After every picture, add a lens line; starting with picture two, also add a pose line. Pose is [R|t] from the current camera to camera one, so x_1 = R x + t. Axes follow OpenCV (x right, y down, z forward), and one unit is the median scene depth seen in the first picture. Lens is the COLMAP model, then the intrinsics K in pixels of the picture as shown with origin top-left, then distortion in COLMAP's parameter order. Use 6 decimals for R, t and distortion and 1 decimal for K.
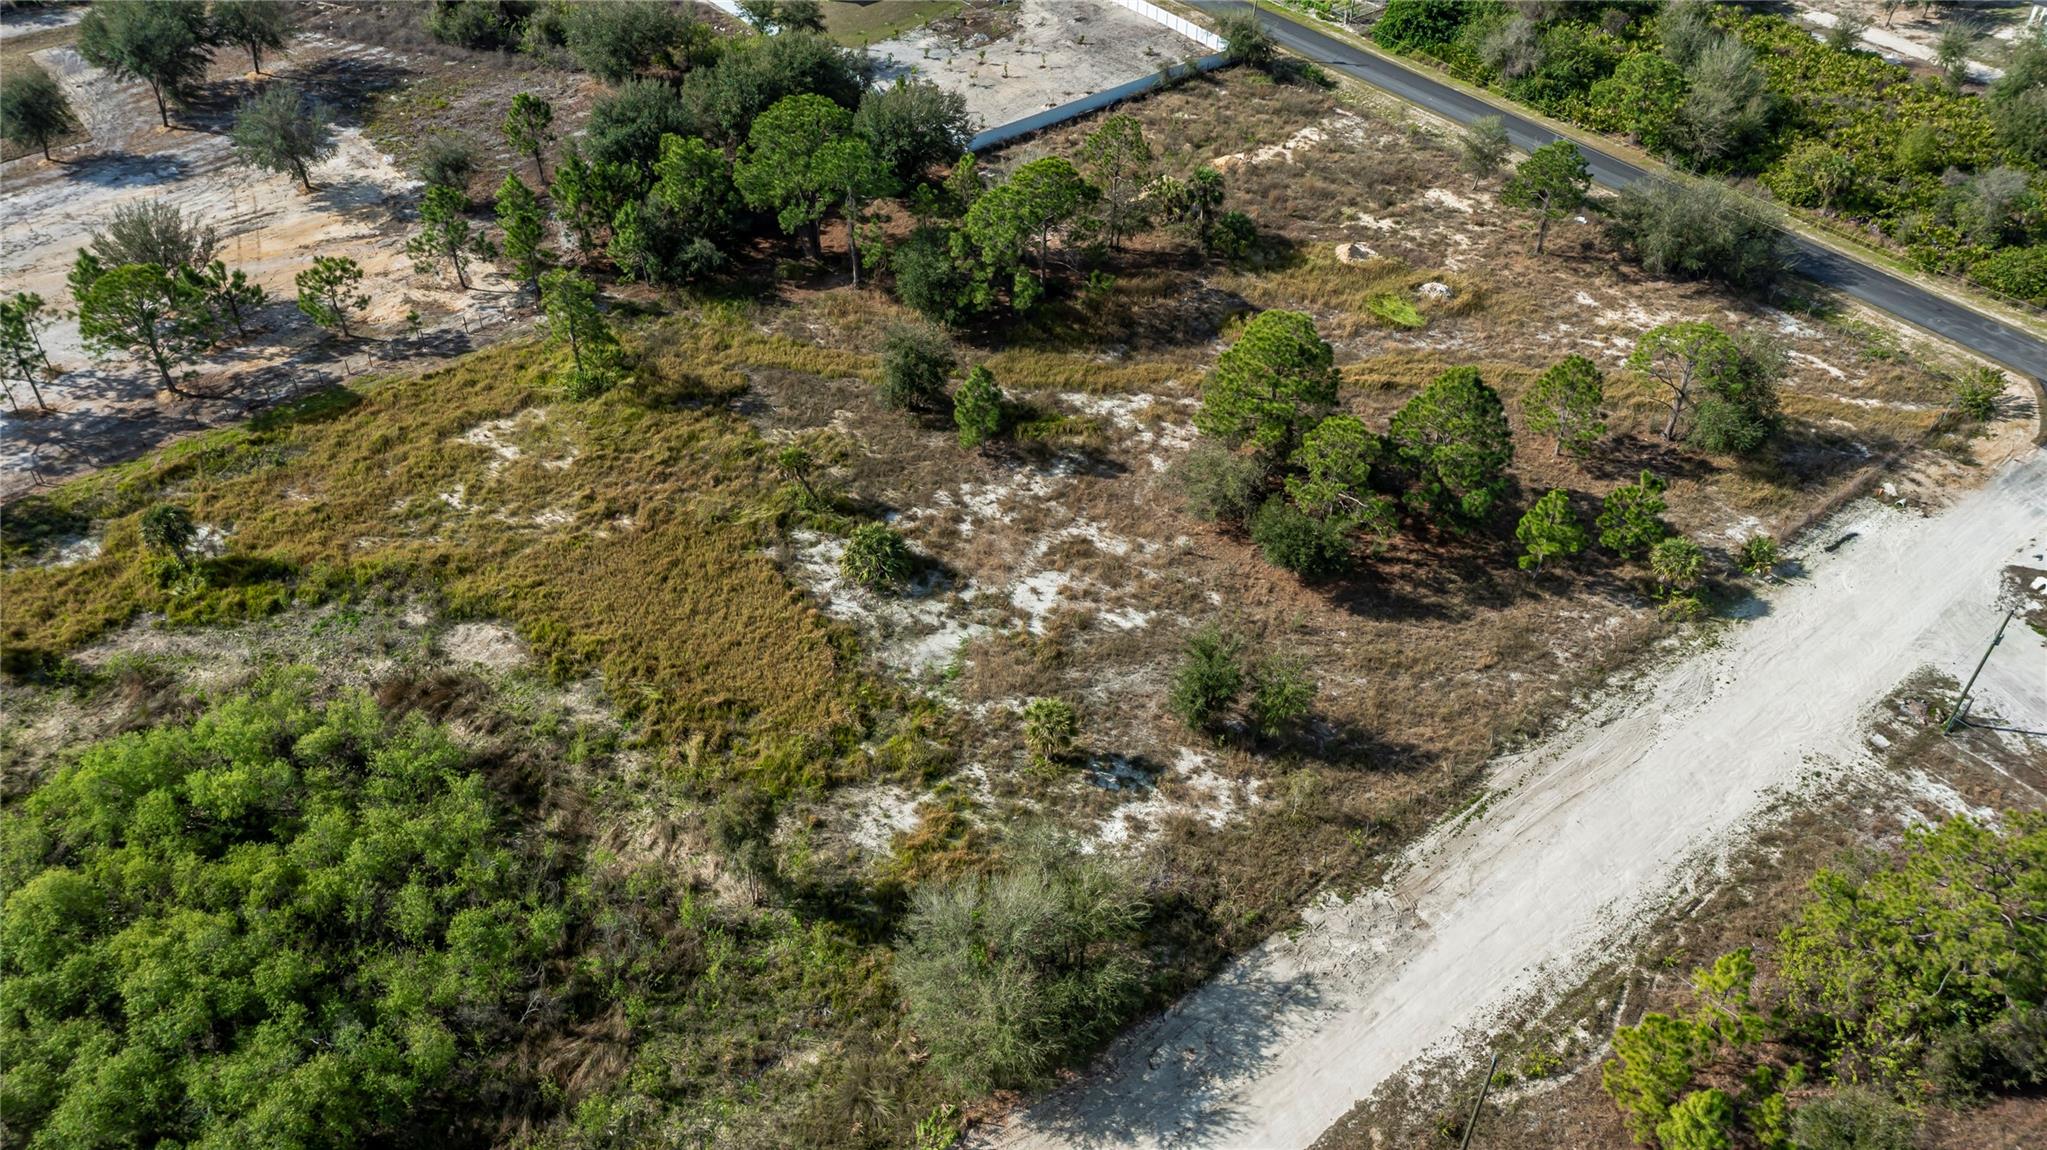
lens RADIAL K [[1607.5, 0, 1021.3], [0, 1607.5, 574.5], [0, 0, 1]] dist [-0.010152, 0.010392]
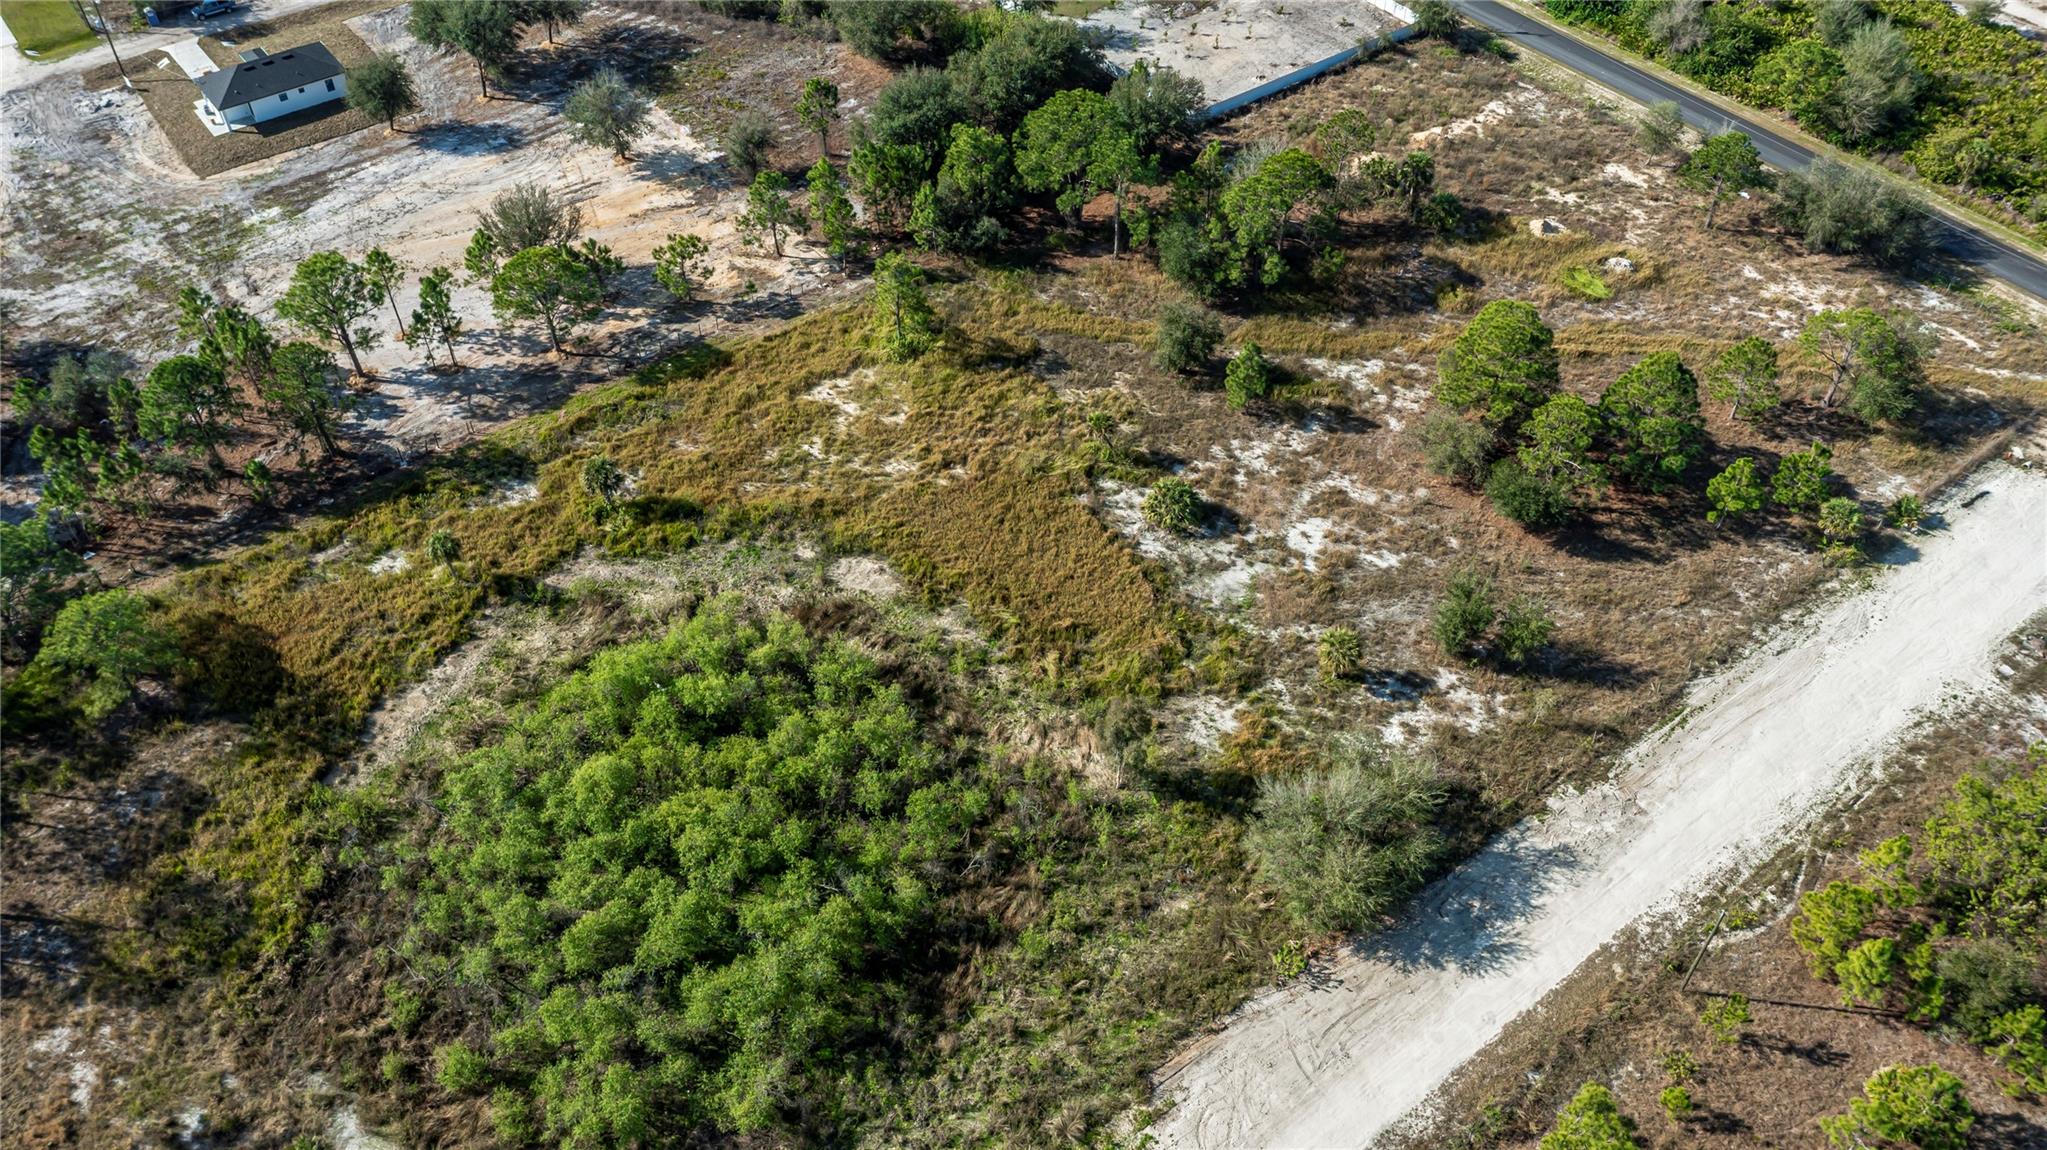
lens RADIAL K [[1607.5, 0, 1022.4], [0, 1607.5, 577.6], [0, 0, 1]] dist [-0.010152, 0.010392]
pose [[0.999581, 0.012165, -0.026272, -0.178581], [-0.009884, 0.996310, 0.085260, -0.060881], [0.027212, -0.084964, 0.996012, -0.230173]]
